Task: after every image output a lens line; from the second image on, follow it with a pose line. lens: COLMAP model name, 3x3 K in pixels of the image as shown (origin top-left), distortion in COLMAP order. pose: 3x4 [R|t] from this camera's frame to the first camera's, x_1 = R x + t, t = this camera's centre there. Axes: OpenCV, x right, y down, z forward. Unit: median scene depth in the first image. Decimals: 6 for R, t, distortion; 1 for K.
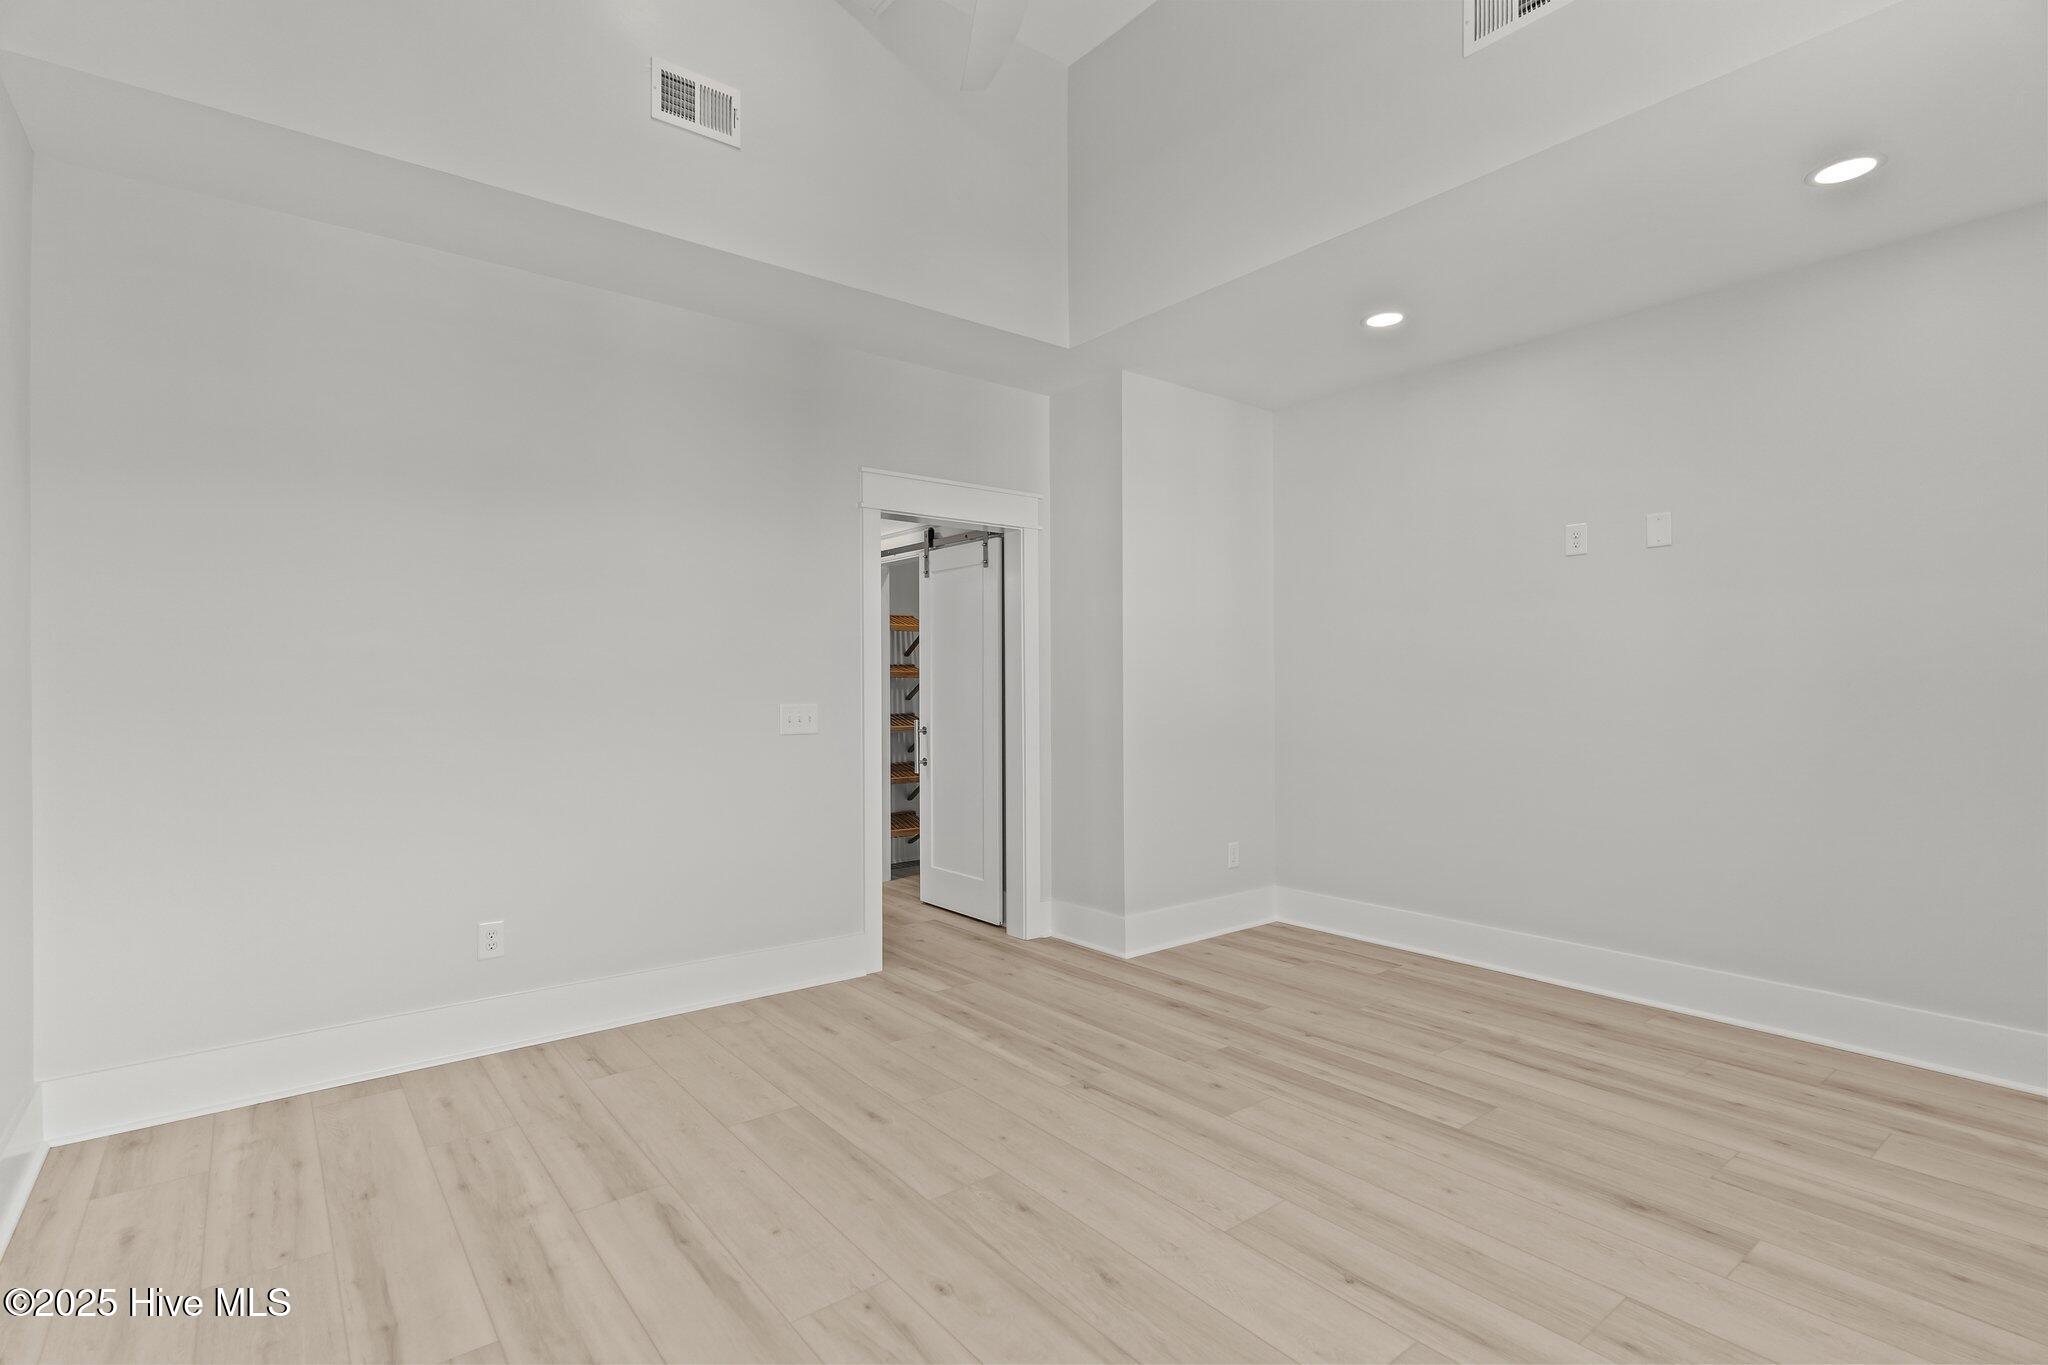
lens RADIAL K [[990.1, 0, 1021.7], [0, 990.1, 682.6], [0, 0, 1]] dist [0.001040, 0.000371]
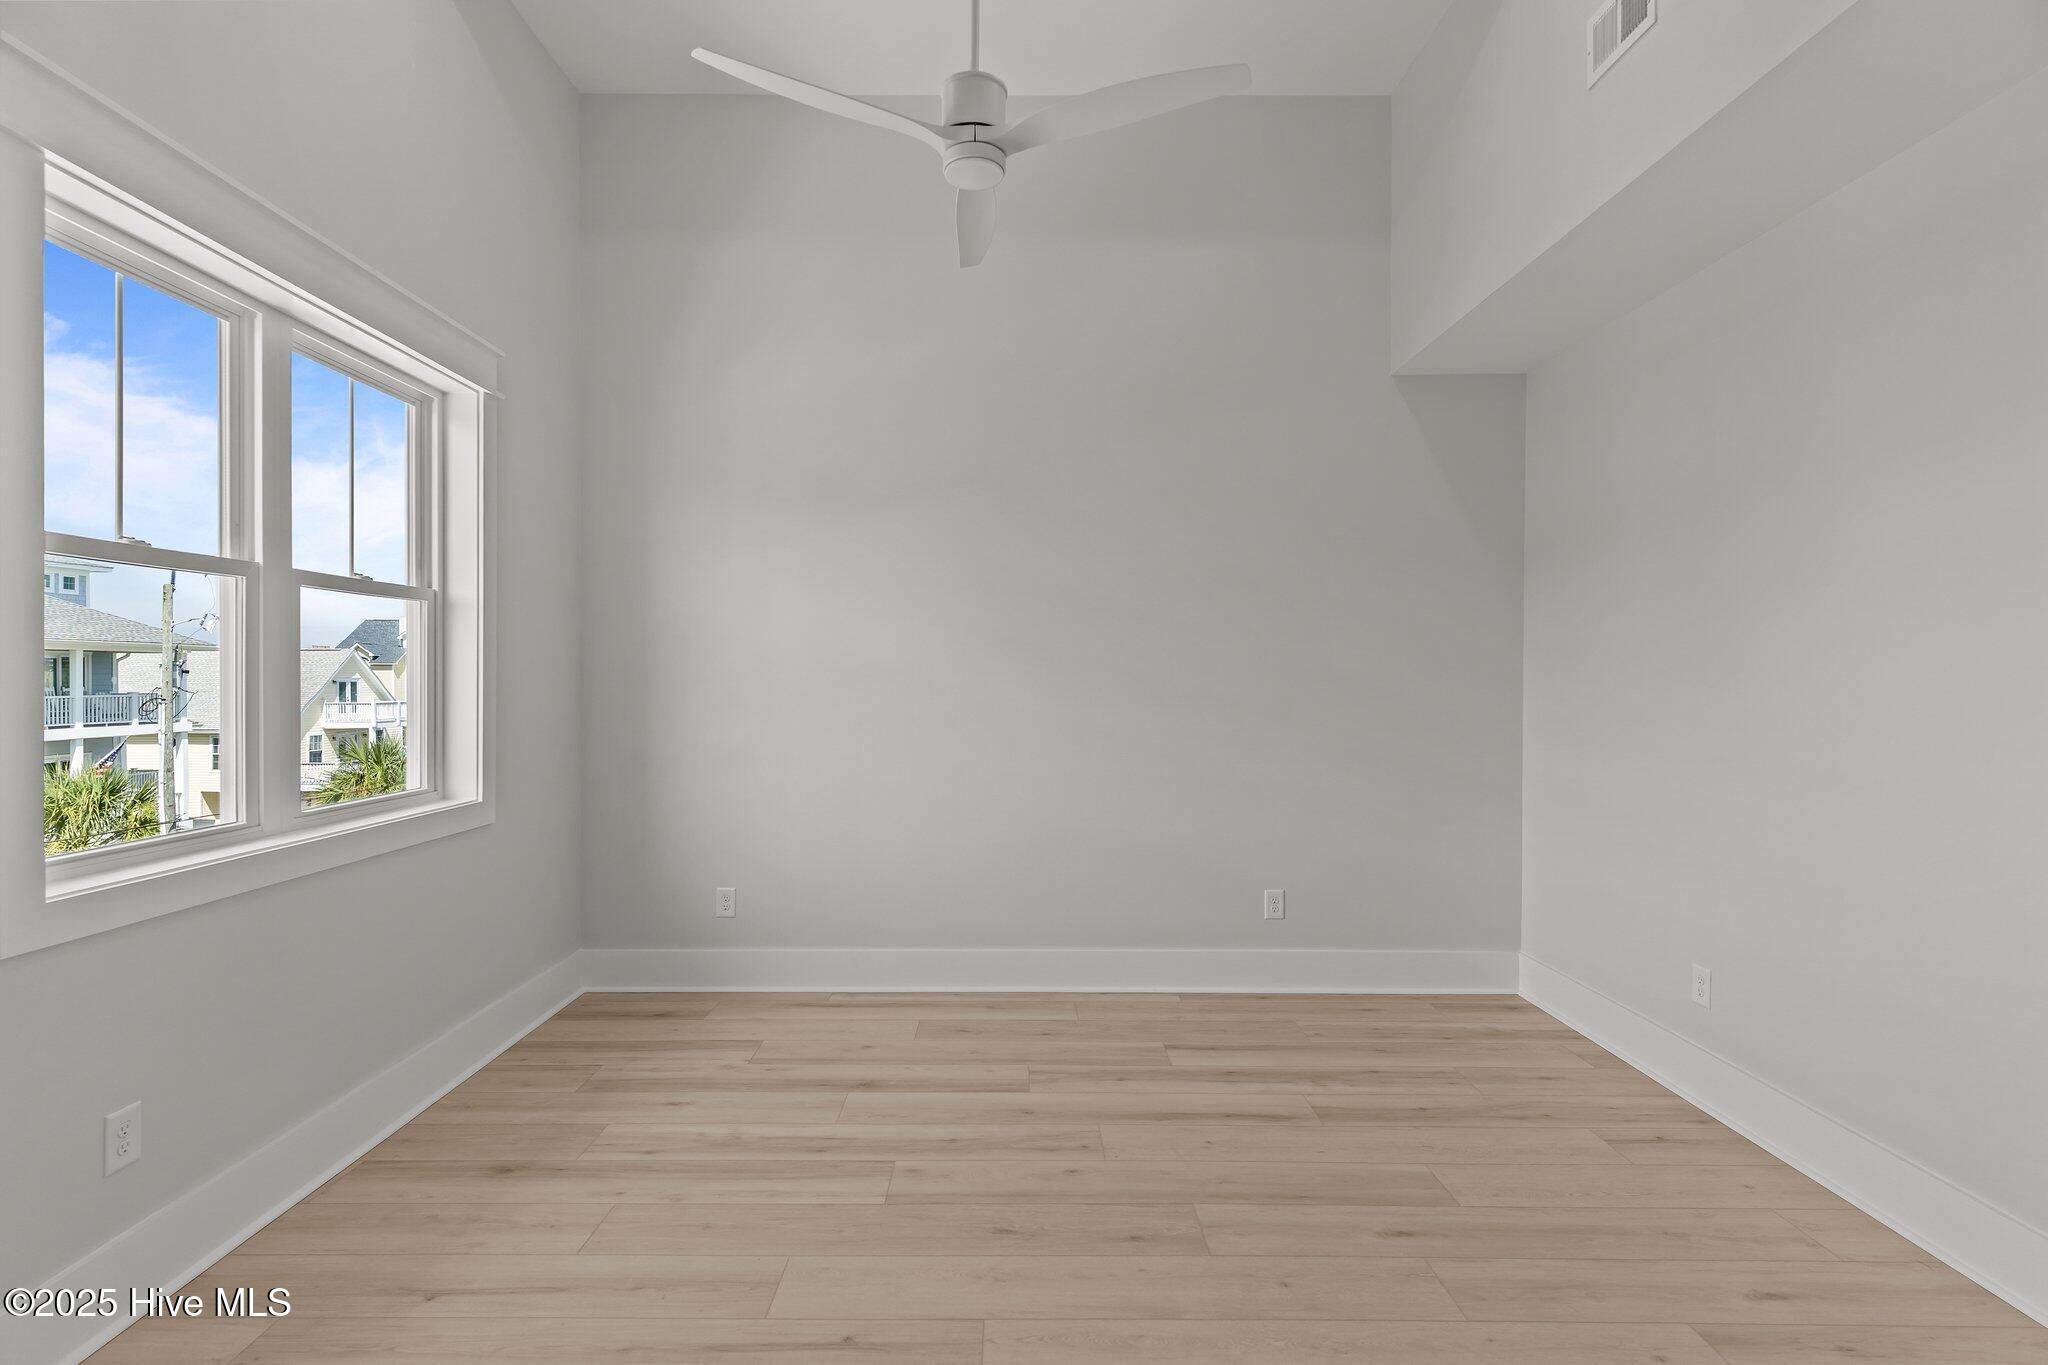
lens RADIAL K [[990.1, 0, 1016.4], [0, 990.1, 682.6], [0, 0, 1]] dist [0.001040, 0.000371]
pose [[-0.628357, 0.006861, -0.777895, 0.847922], [0.000800, 0.999966, 0.008173, -0.054477], [0.777925, 0.004513, -0.628341, 1.496332]]
